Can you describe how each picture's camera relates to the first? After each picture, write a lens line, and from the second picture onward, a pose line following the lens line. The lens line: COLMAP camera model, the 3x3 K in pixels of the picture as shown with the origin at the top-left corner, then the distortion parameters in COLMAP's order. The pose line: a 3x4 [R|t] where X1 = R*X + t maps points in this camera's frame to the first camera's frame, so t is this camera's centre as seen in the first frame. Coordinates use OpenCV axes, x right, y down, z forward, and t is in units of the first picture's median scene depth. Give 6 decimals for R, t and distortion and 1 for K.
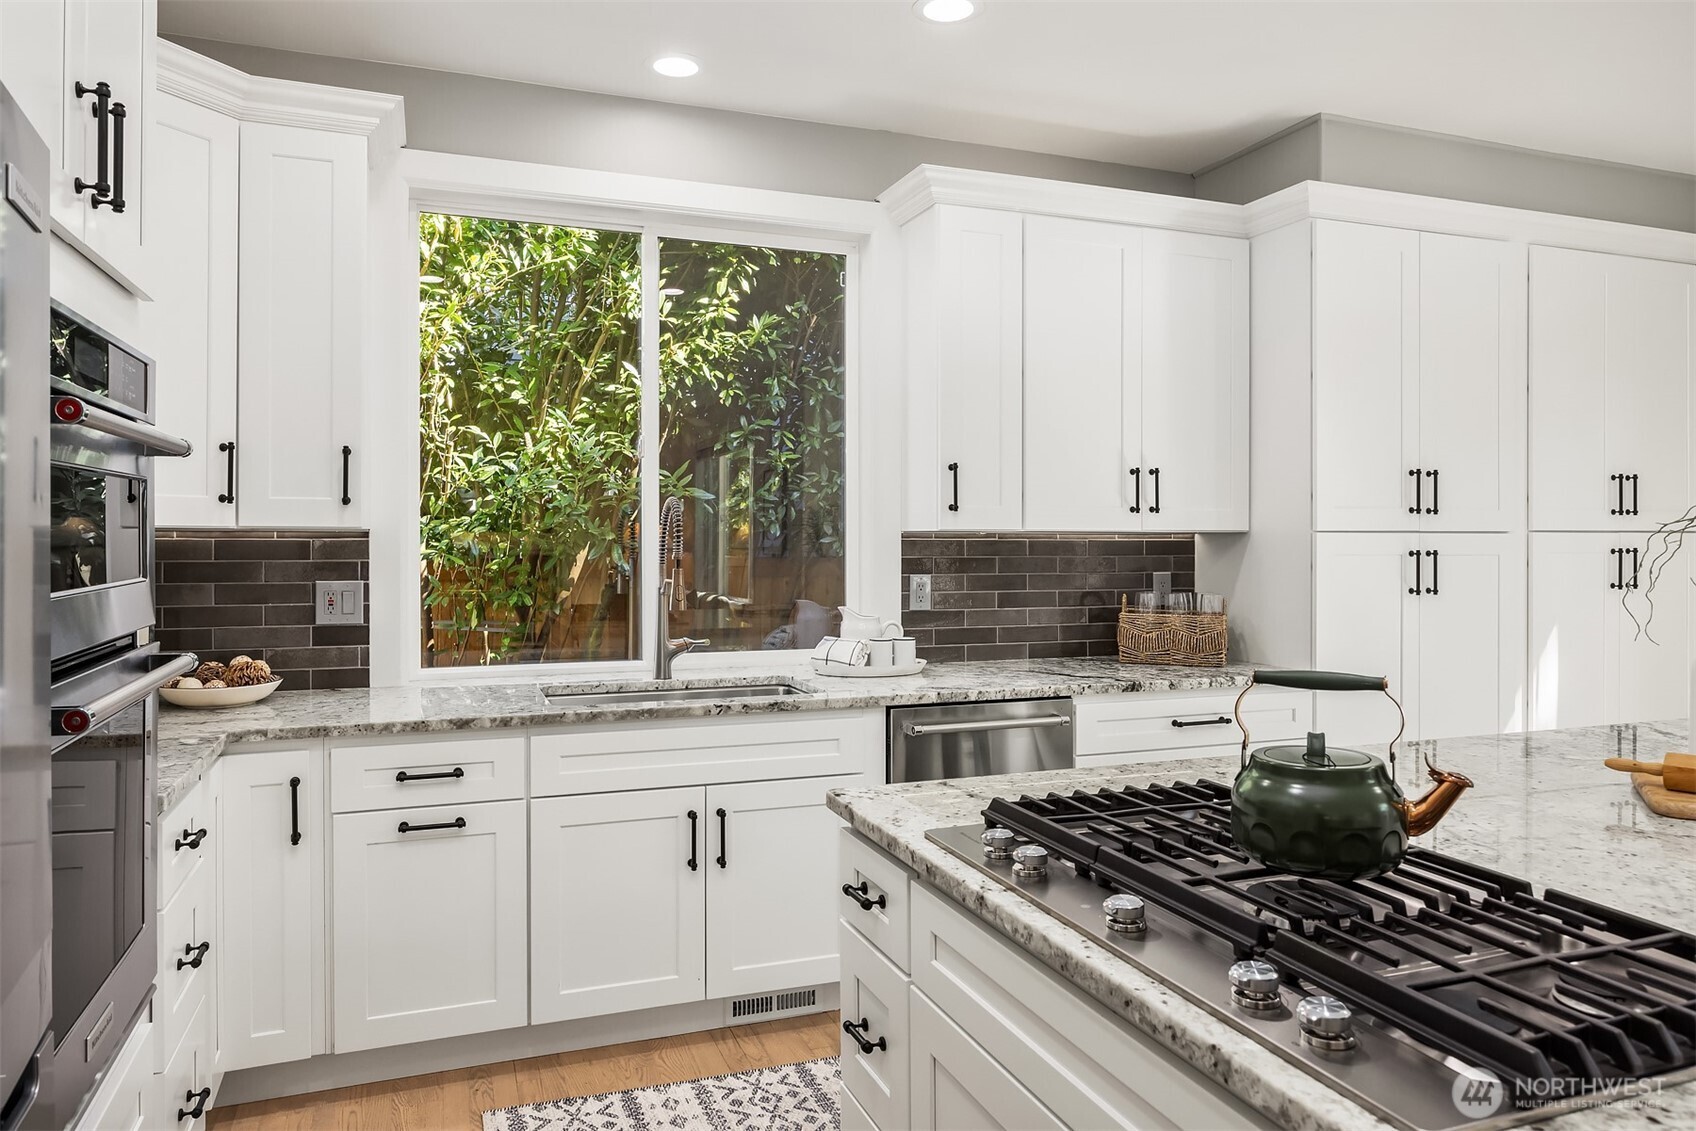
lens RADIAL K [[1127.6, 0, 849.7], [0, 1127.6, 563.8], [0, 0, 1]] dist [0.004631, 0.000302]
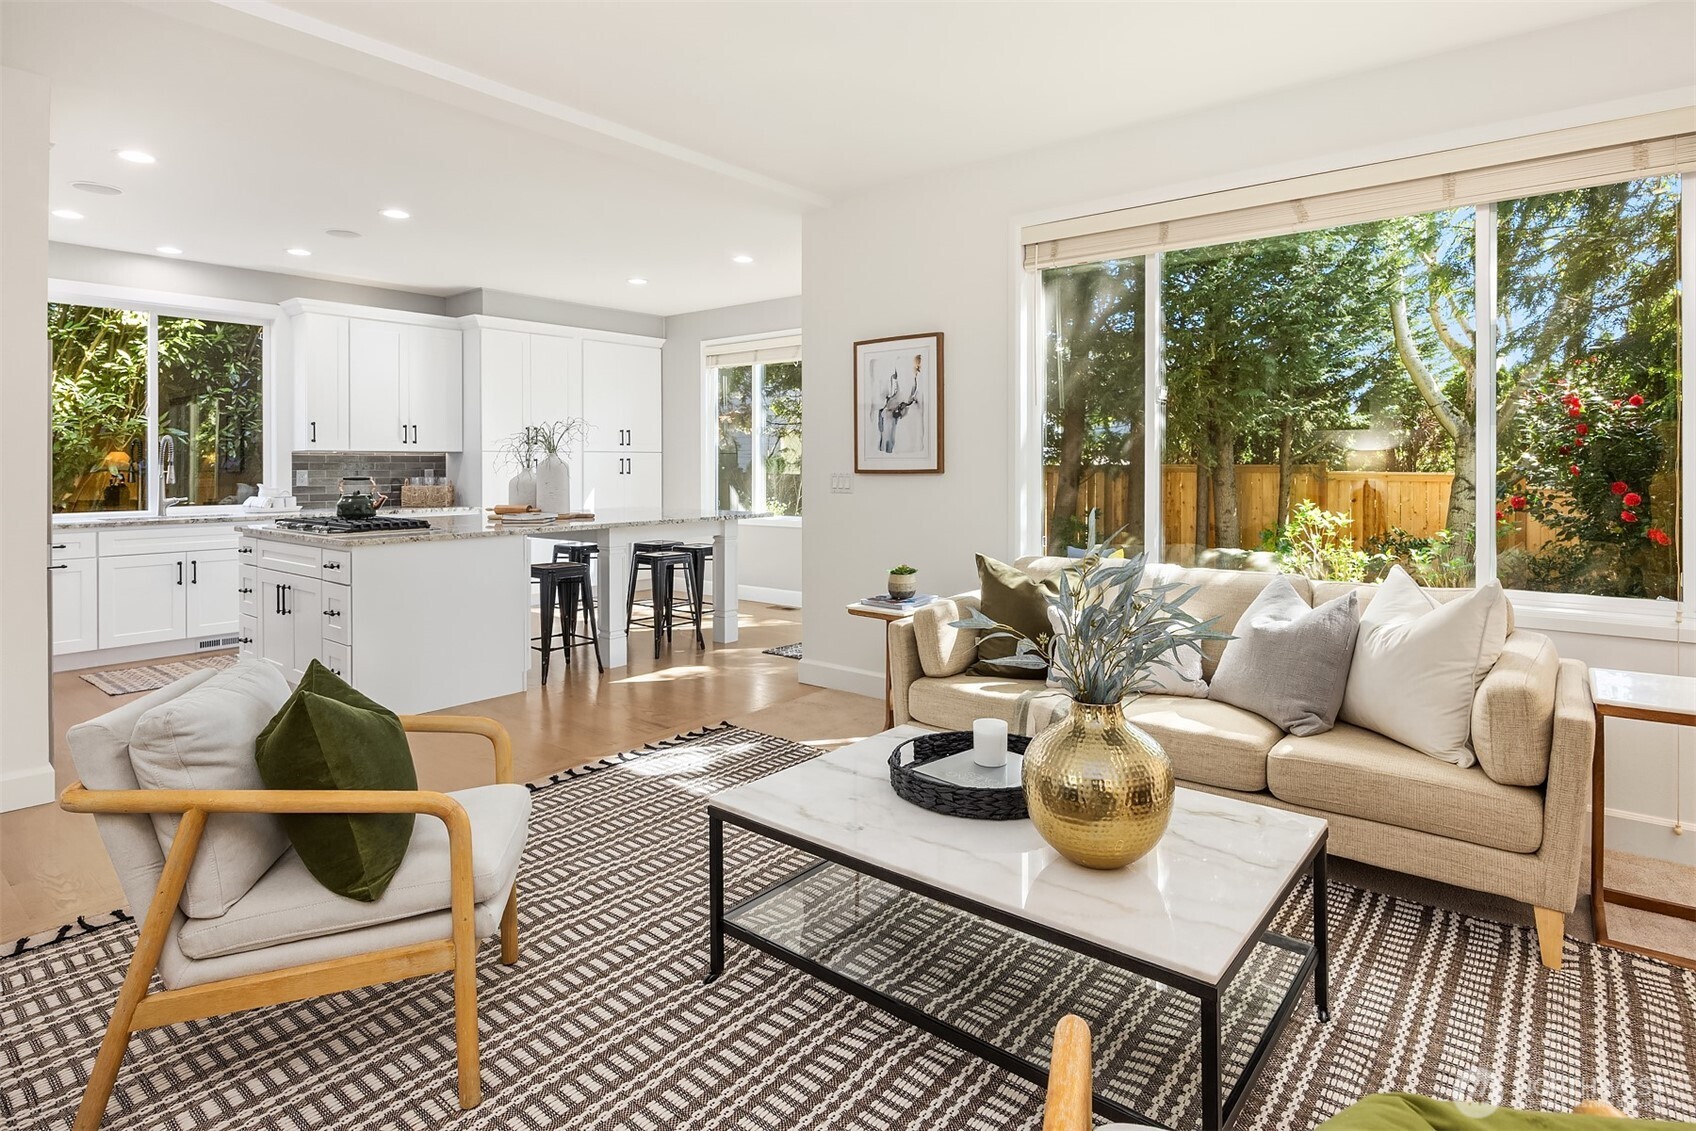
lens RADIAL K [[902.0, 0, 851.4], [0, 902.0, 463.1], [0, 0, 1]] dist [-0.003274, -0.000401]
pose [[0.867552, -0.003383, 0.497334, 0.114184], [0.018332, 0.999515, -0.025179, 0.057245], [-0.497008, 0.030961, 0.867194, -1.051033]]
